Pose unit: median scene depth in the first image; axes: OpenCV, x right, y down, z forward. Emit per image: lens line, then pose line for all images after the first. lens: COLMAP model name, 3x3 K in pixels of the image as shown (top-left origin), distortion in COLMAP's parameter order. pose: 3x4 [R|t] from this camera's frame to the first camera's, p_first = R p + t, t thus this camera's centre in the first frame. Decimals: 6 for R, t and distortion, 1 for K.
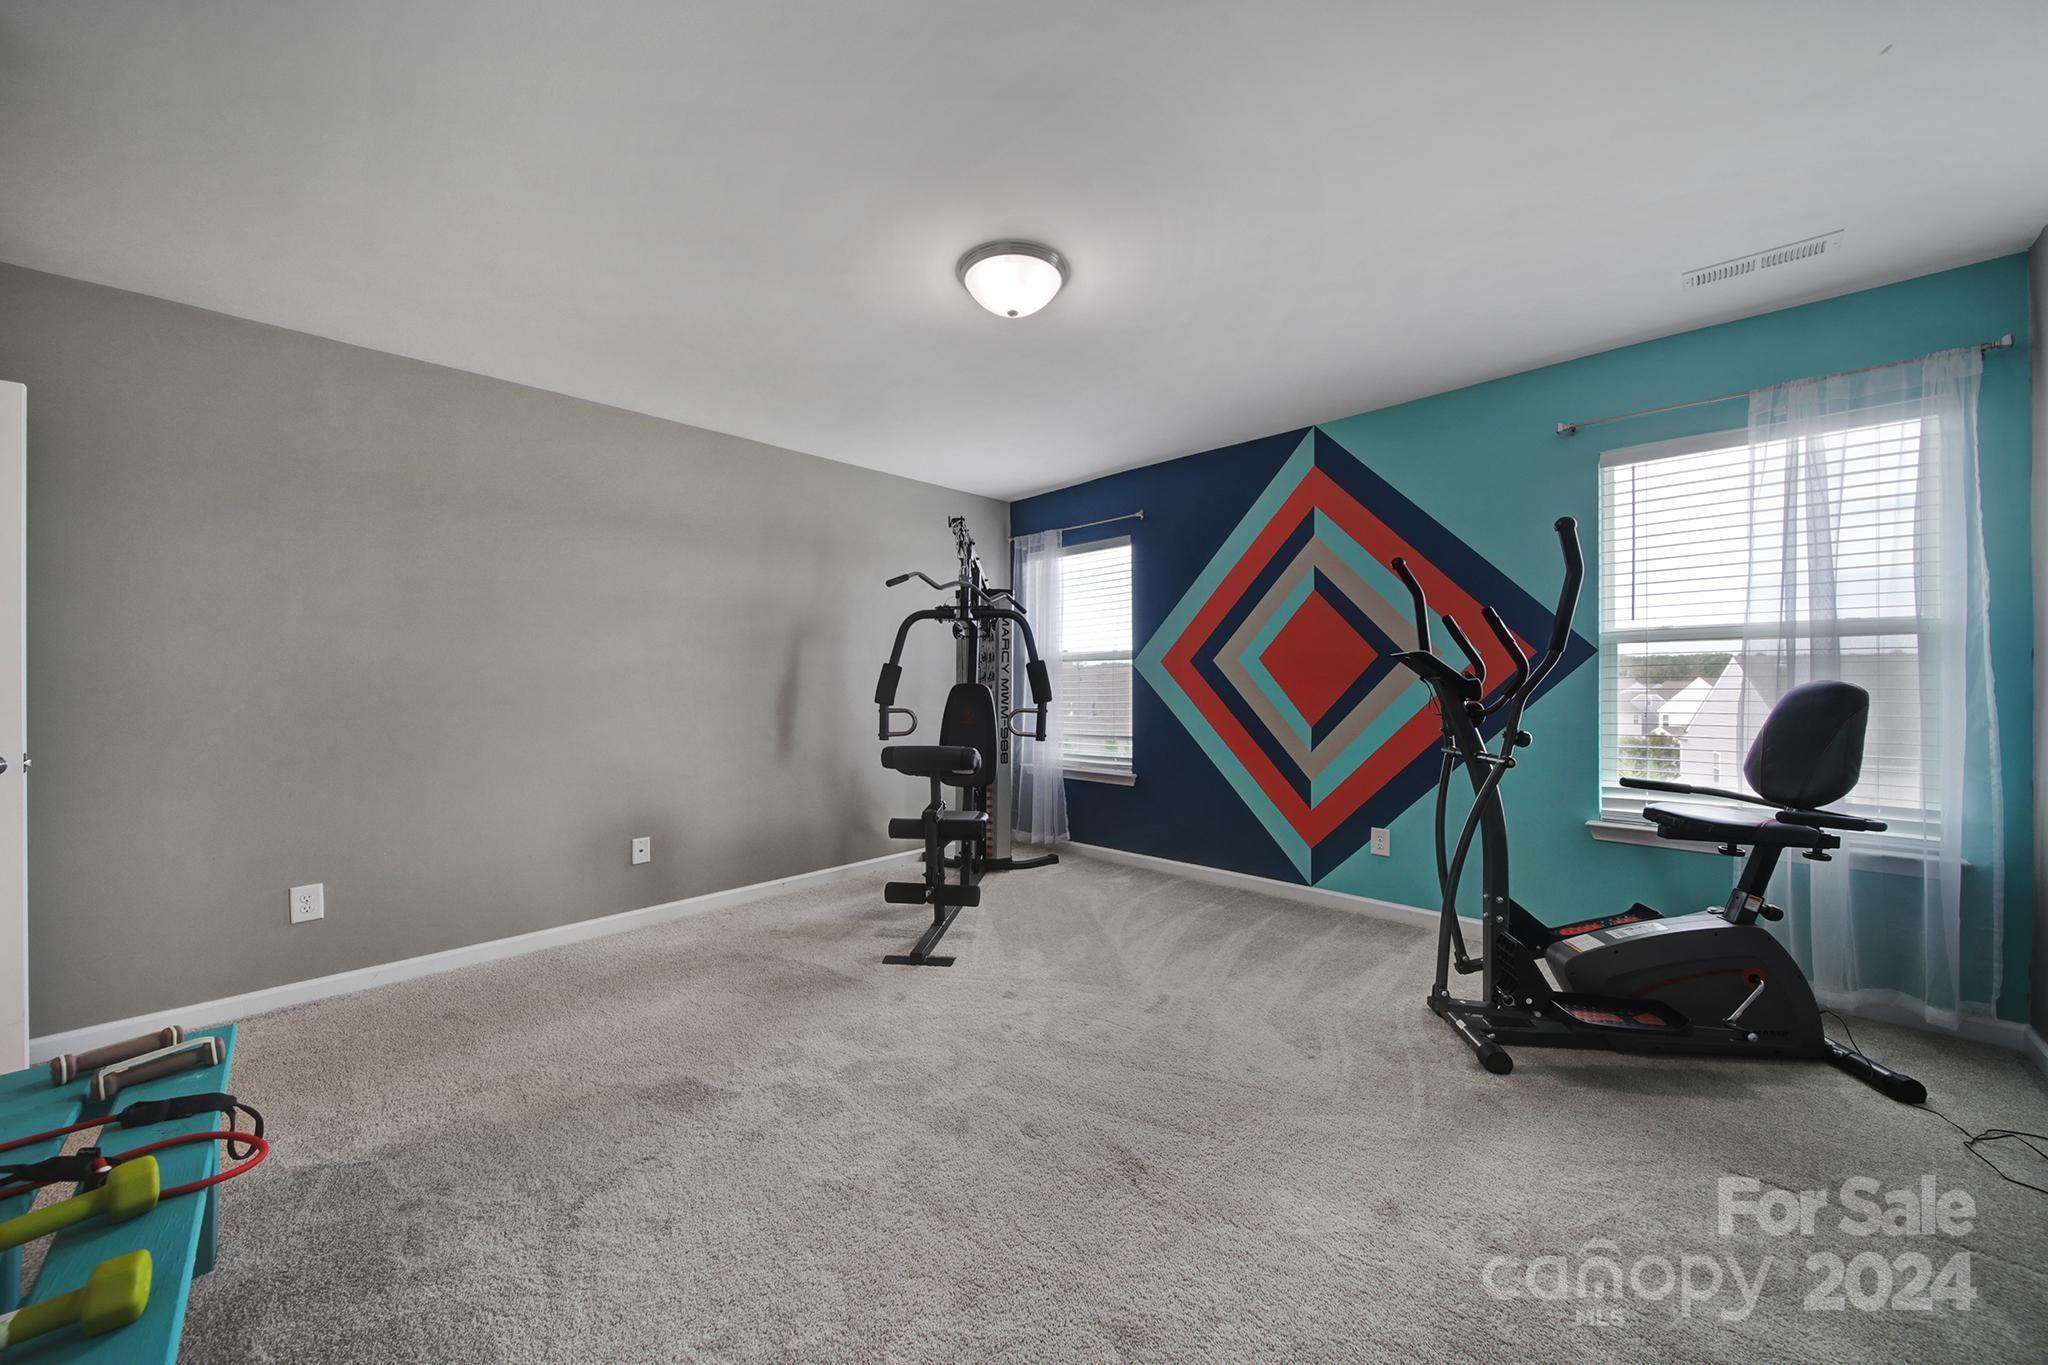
lens RADIAL K [[722.9, 0, 1032.4], [0, 722.9, 677.4], [0, 0, 1]] dist [-0.001310, -0.000119]
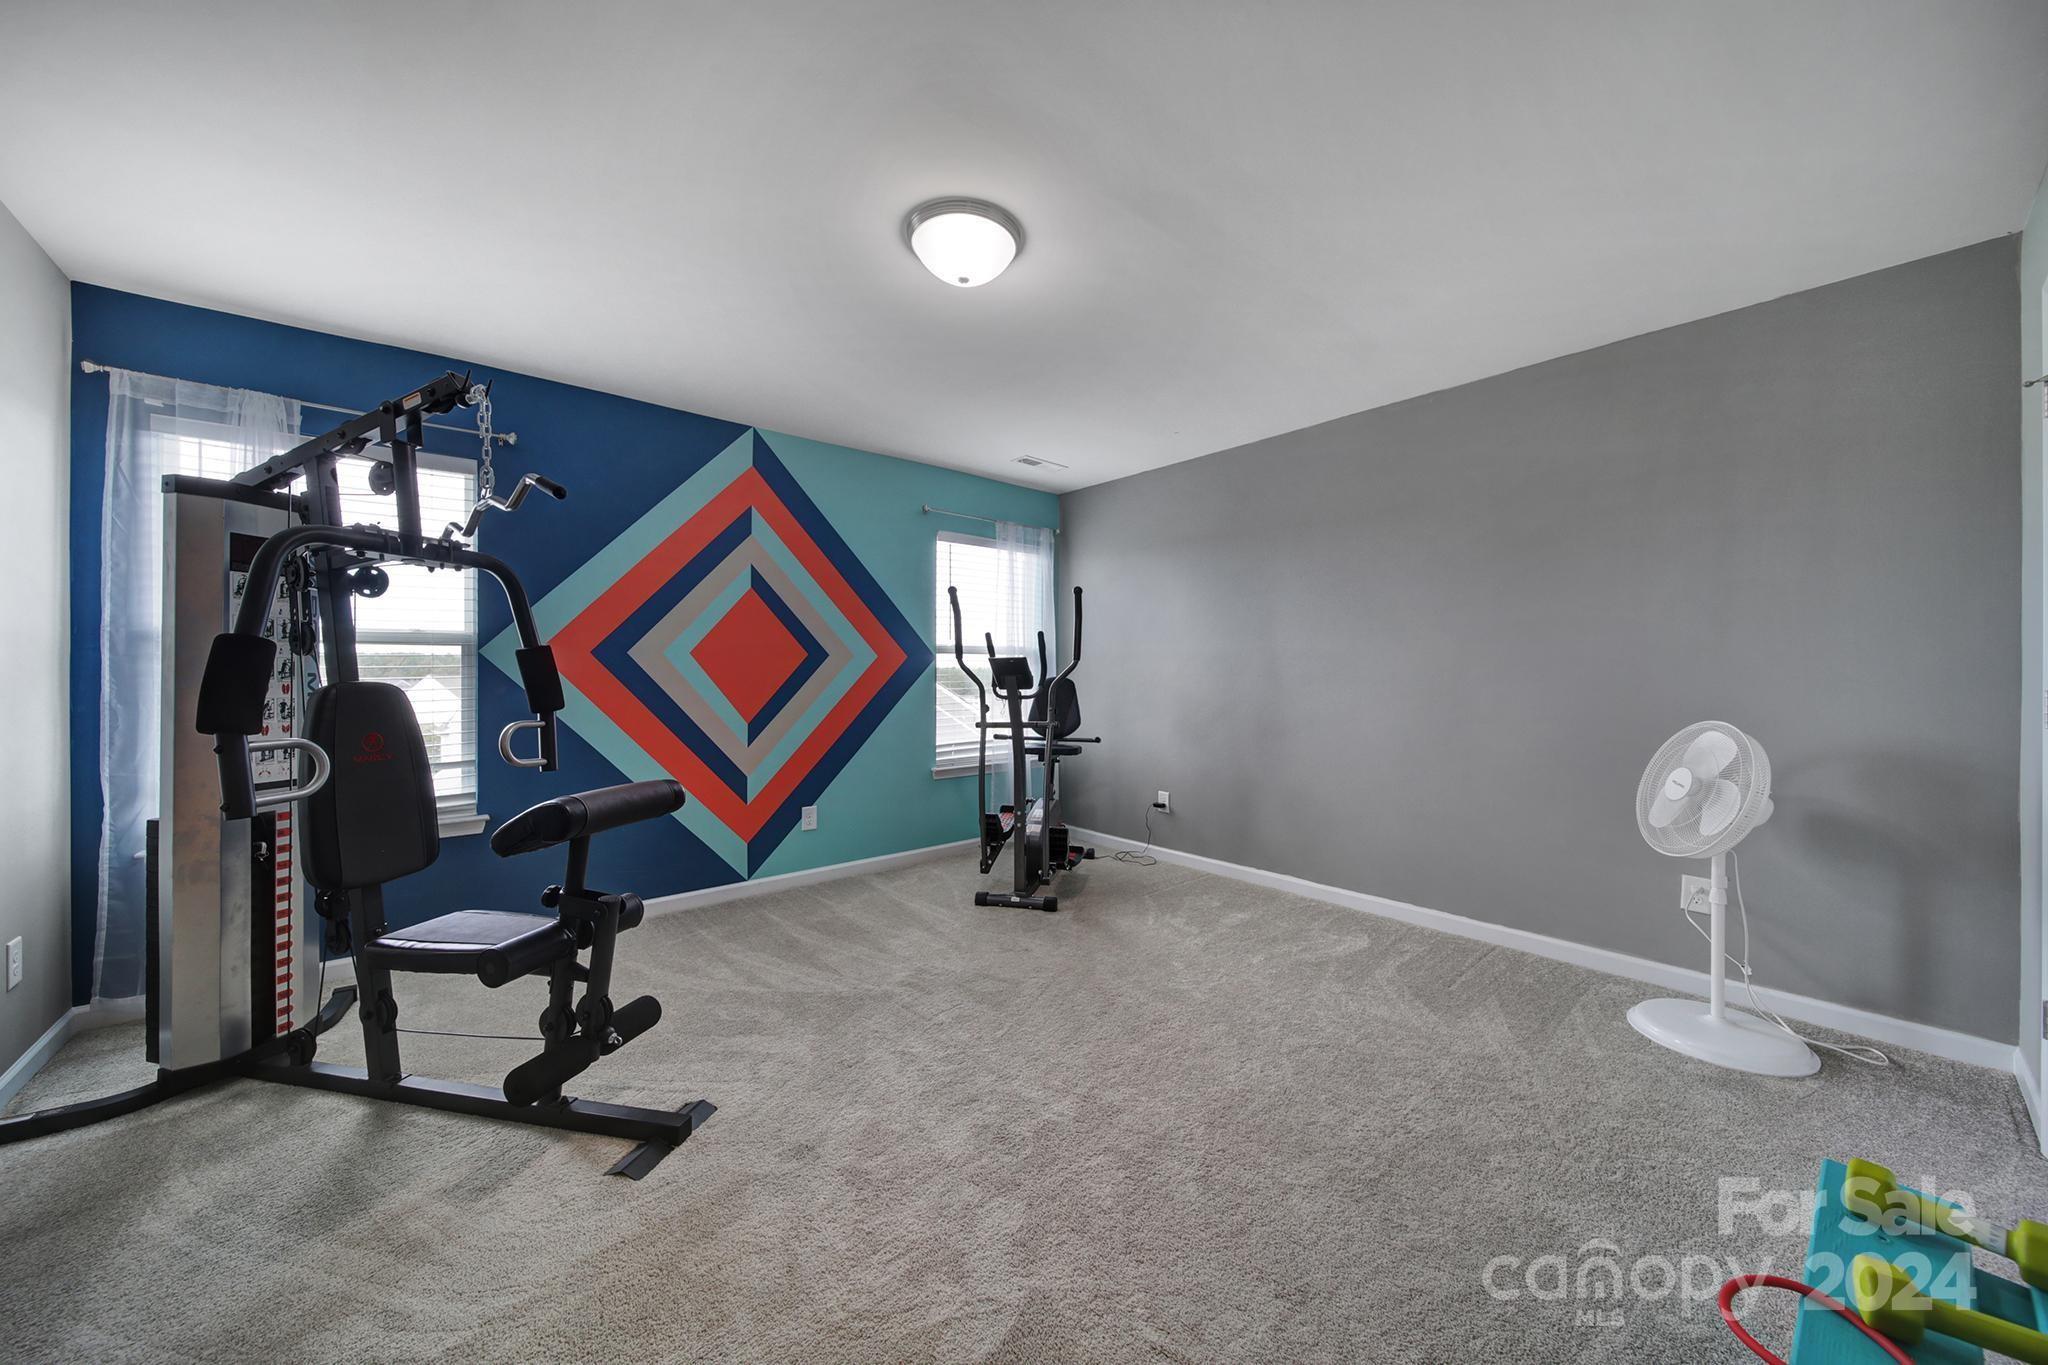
lens RADIAL K [[722.9, 0, 1032.5], [0, 722.9, 677.3], [0, 0, 1]] dist [-0.001310, -0.000119]
pose [[0.090170, 0.000137, 0.995926, -0.587008], [-0.001534, 0.999999, 0.000002, 0.004230], [-0.995925, -0.001528, 0.090170, 0.514931]]
